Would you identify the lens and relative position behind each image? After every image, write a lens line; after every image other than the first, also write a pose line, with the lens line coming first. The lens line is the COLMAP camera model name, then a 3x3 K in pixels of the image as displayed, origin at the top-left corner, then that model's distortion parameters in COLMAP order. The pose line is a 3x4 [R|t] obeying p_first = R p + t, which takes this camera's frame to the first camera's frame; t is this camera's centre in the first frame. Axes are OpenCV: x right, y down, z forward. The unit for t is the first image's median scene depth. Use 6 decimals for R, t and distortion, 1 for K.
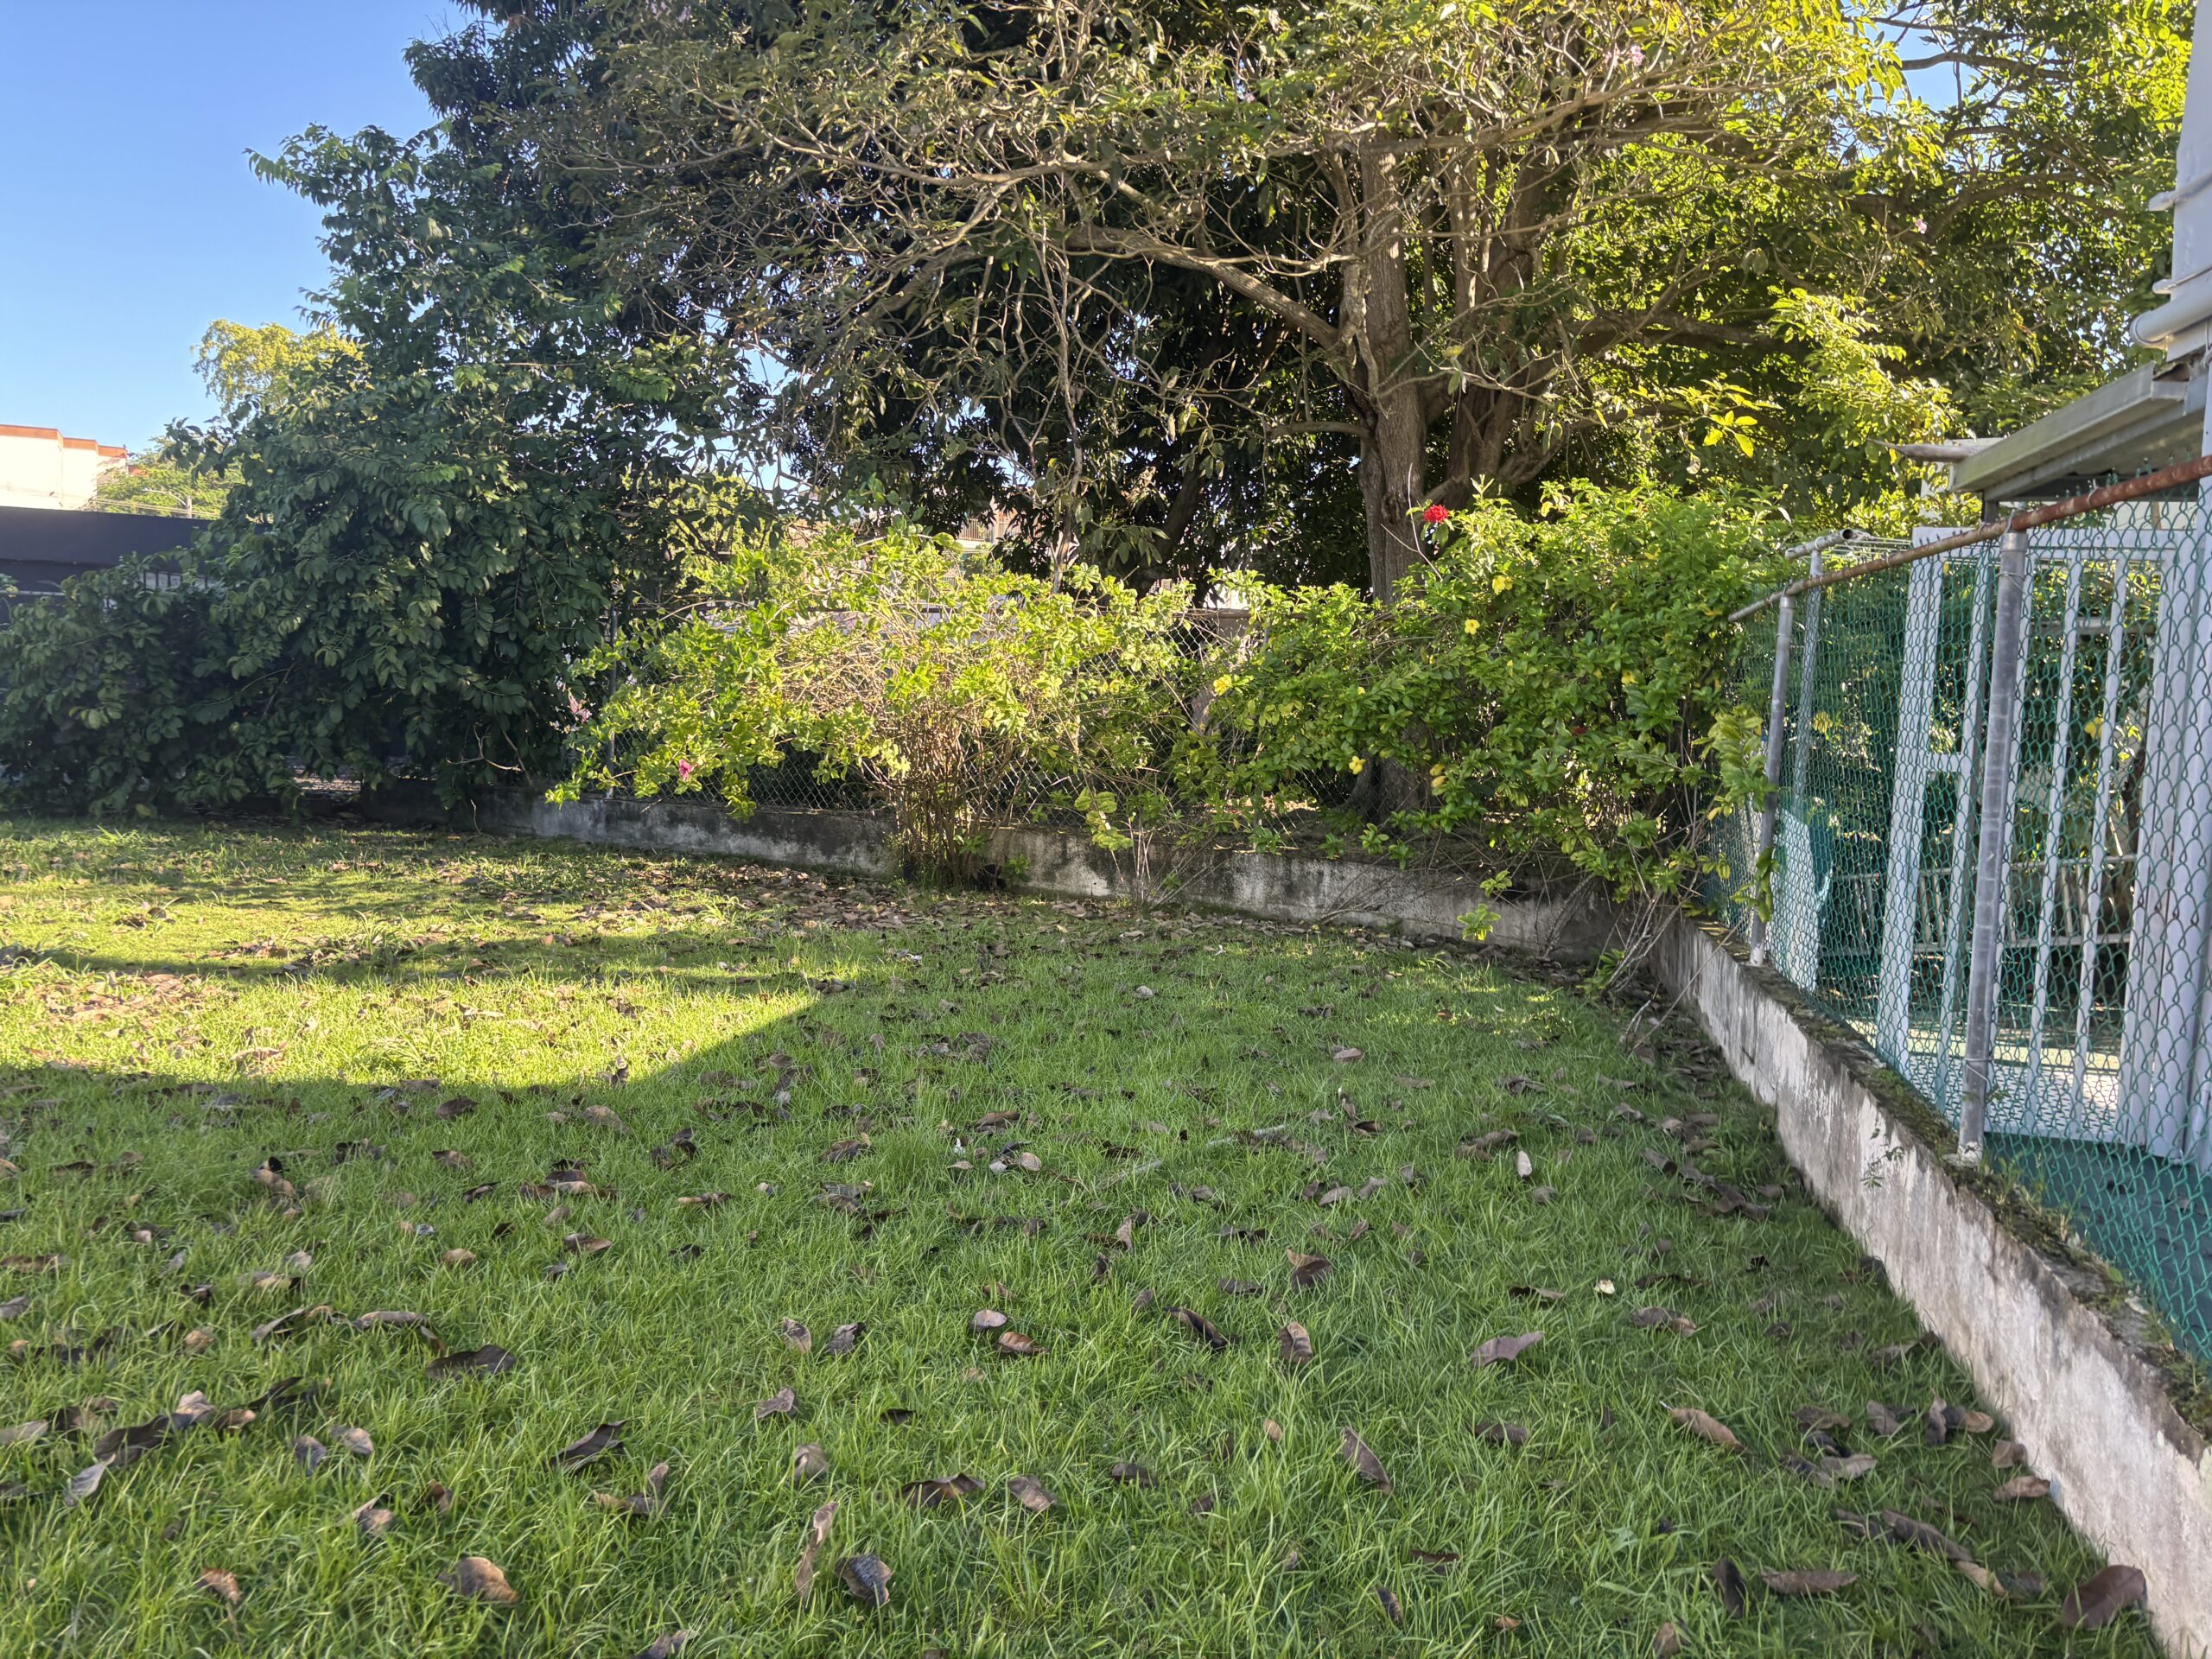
lens RADIAL K [[1641.5, 0, 1096.0], [0, 1641.5, 832.4], [0, 0, 1]] dist [0.049747, -0.052464]
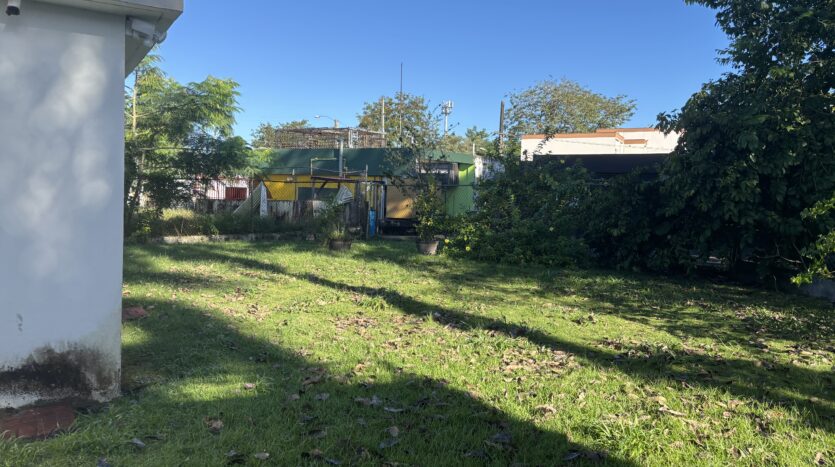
lens RADIAL K [[626.4, 0, 414.4], [0, 626.4, 230.7], [0, 0, 1]] dist [0.057933, -0.068339]
pose [[0.577182, 0.021697, -0.816327, 0.010968], [-0.075729, 0.996761, -0.027051, -0.026588], [0.813097, 0.077433, 0.576956, 0.230255]]
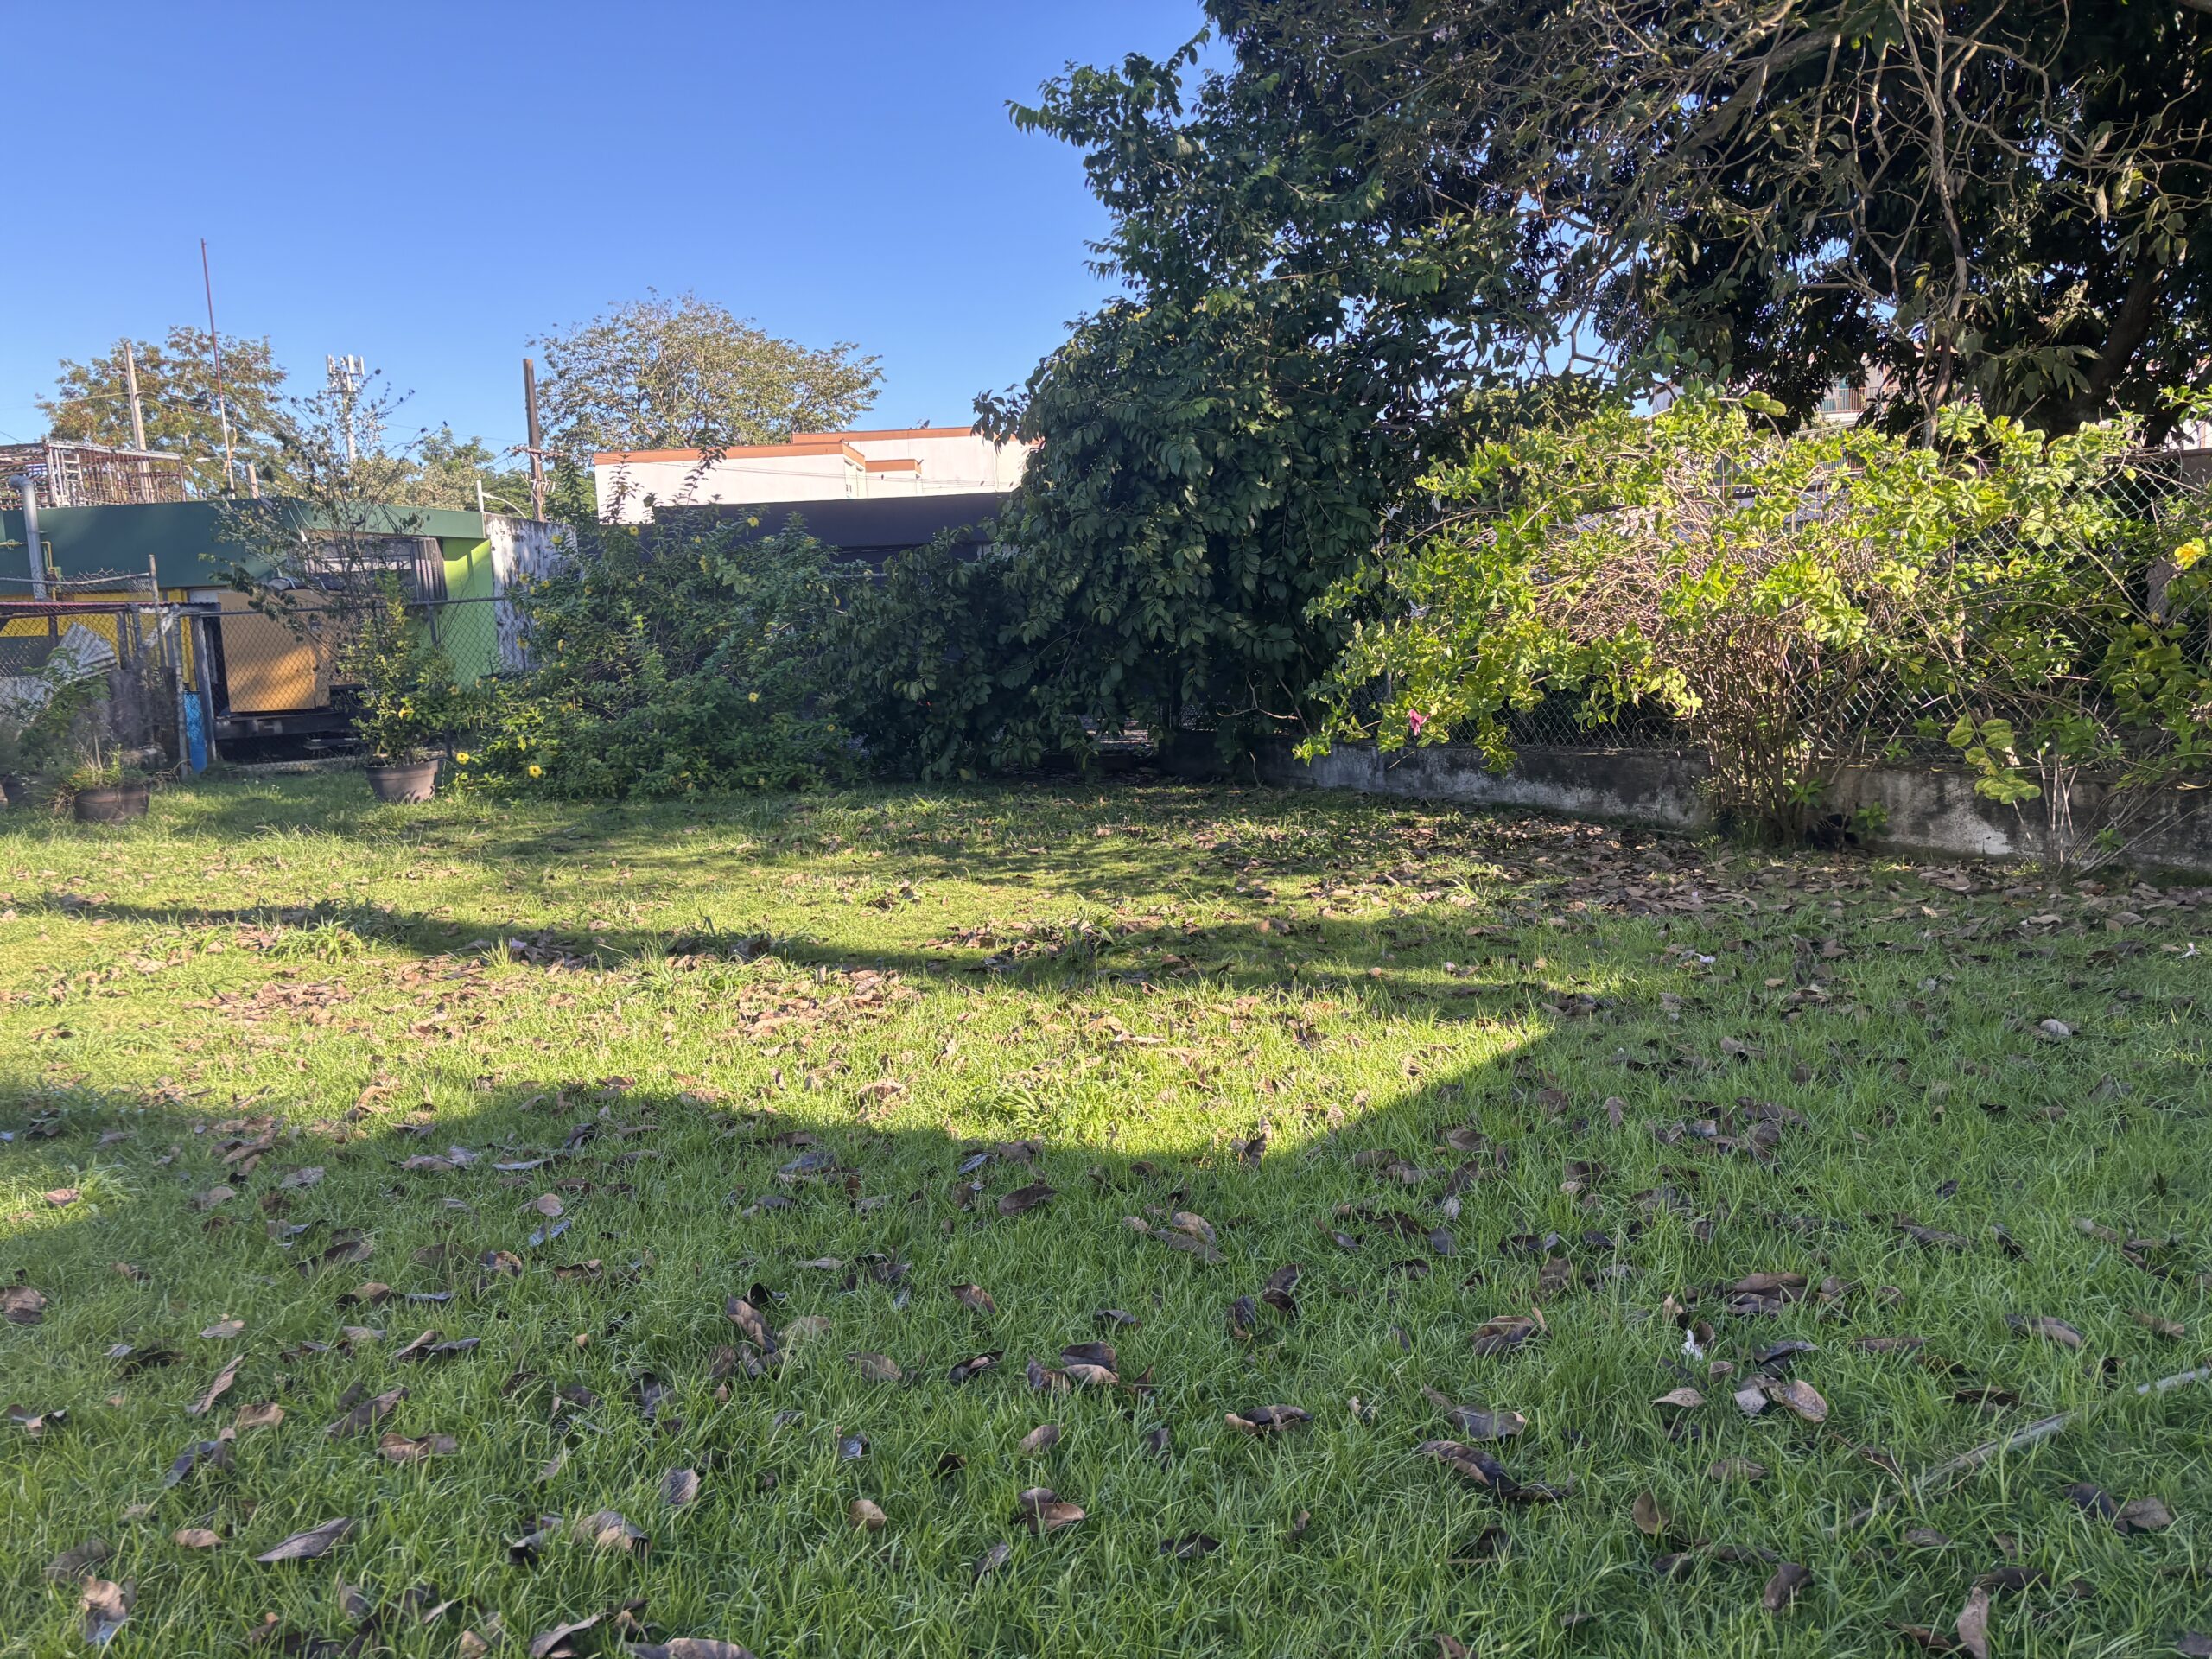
lens RADIAL K [[1653.0, 0, 1134.5], [0, 1653.0, 829.8], [0, 0, 1]] dist [0.059111, -0.067084]
pose [[0.882451, -0.016883, -0.470101, 0.014654], [0.038840, 0.998558, 0.037047, -0.016823], [0.468798, -0.050950, 0.881835, 0.164238]]
